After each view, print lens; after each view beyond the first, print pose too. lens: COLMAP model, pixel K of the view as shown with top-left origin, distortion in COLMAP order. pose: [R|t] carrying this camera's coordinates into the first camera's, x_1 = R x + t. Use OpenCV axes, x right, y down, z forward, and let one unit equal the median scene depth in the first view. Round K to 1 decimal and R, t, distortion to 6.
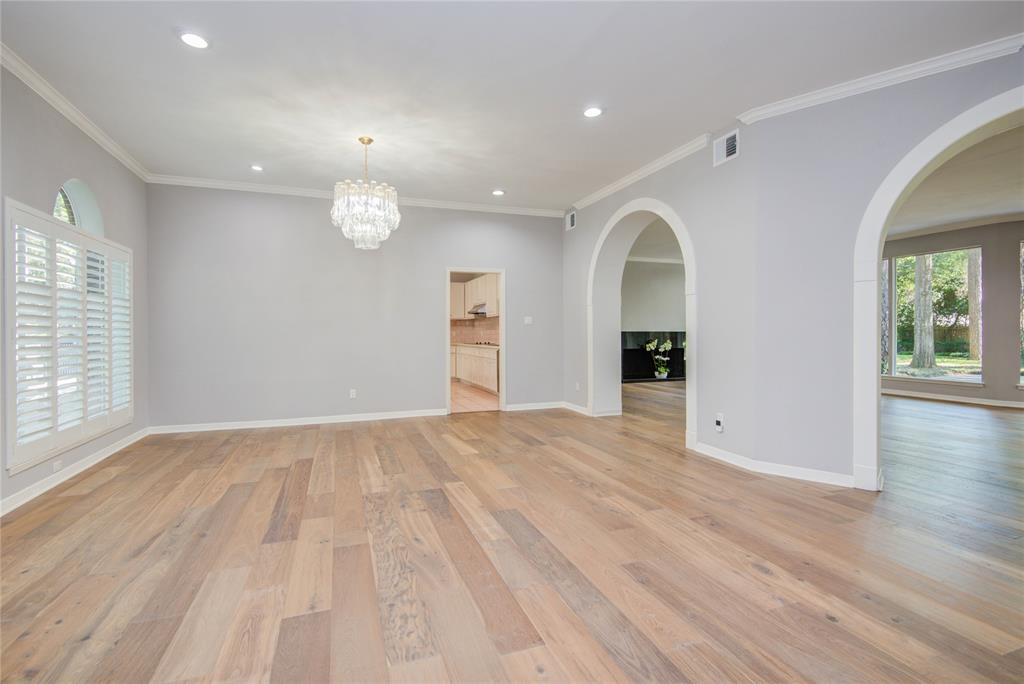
lens RADIAL K [[474.7, 0, 512.0], [0, 474.7, 342.0], [0, 0, 1]] dist [-0.000043, -0.001704]
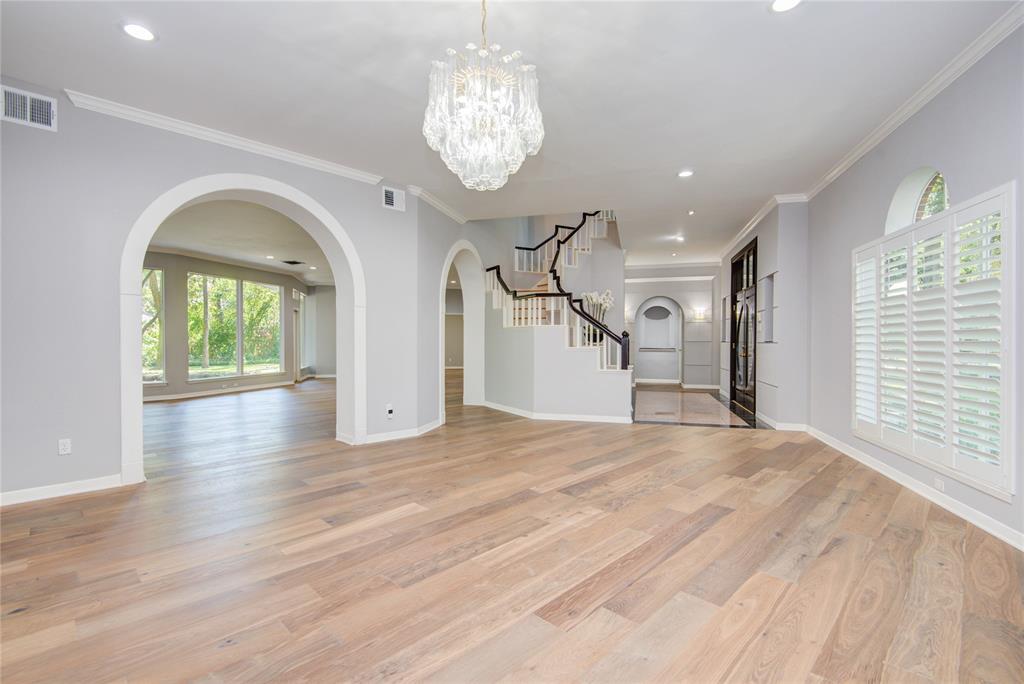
lens RADIAL K [[470.5, 0, 518.4], [0, 470.5, 341.8], [0, 0, 1]] dist [-0.001912, -0.000680]
pose [[-0.439524, 0.000915, 0.898230, -1.146508], [0.021202, 0.999731, 0.009357, -0.027528], [-0.897980, 0.023157, -0.439426, 1.690290]]
